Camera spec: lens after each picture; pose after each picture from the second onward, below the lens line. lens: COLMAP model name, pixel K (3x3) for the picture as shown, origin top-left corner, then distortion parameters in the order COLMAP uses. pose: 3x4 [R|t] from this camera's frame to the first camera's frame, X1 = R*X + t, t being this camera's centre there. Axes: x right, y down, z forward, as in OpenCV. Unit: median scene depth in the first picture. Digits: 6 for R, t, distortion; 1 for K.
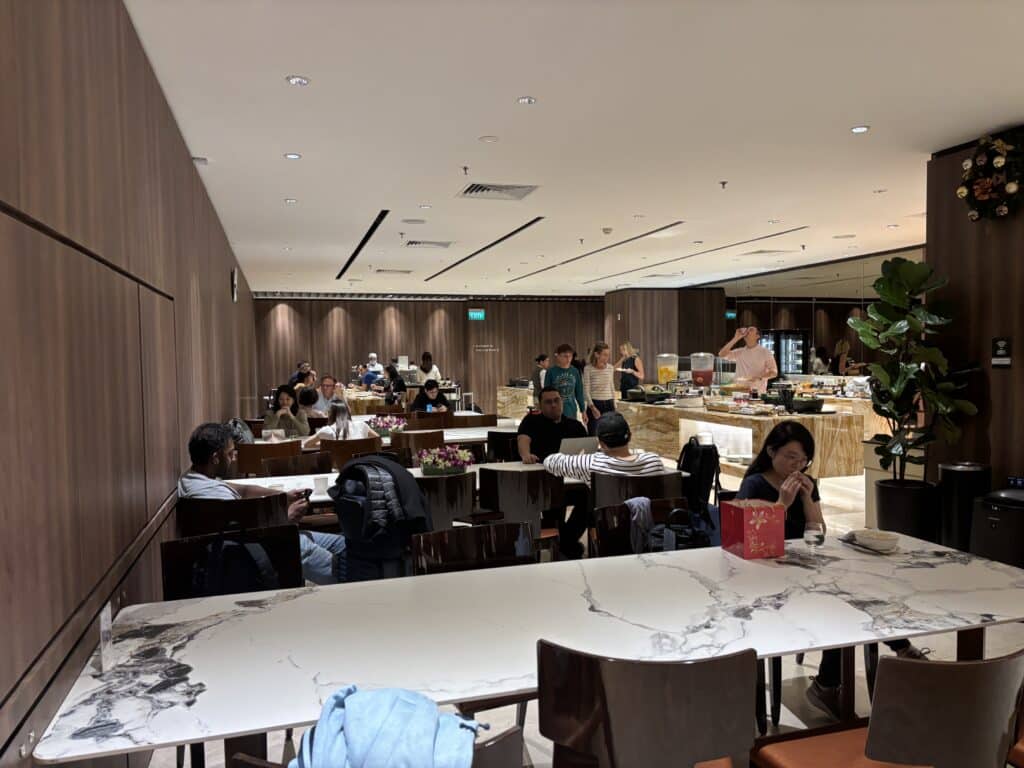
lens RADIAL K [[774.1, 0, 513.3], [0, 774.1, 384.8], [0, 0, 1]] dist [0.079810, -0.000336]
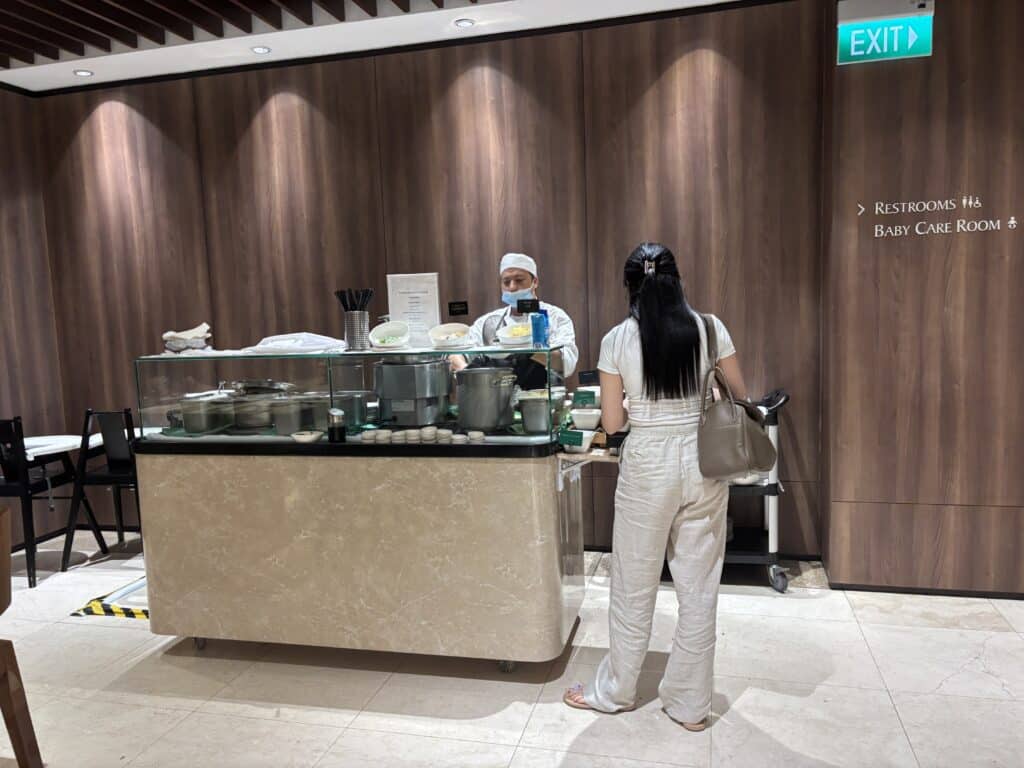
lens RADIAL K [[774.1, 0, 515.4], [0, 774.1, 388.3], [0, 0, 1]] dist [0.079810, -0.000336]
pose [[0.862339, 0.034757, -0.505138, -0.025176], [0.007713, 0.996624, 0.081742, -0.022867], [0.506273, -0.074385, 0.859159, 0.798221]]
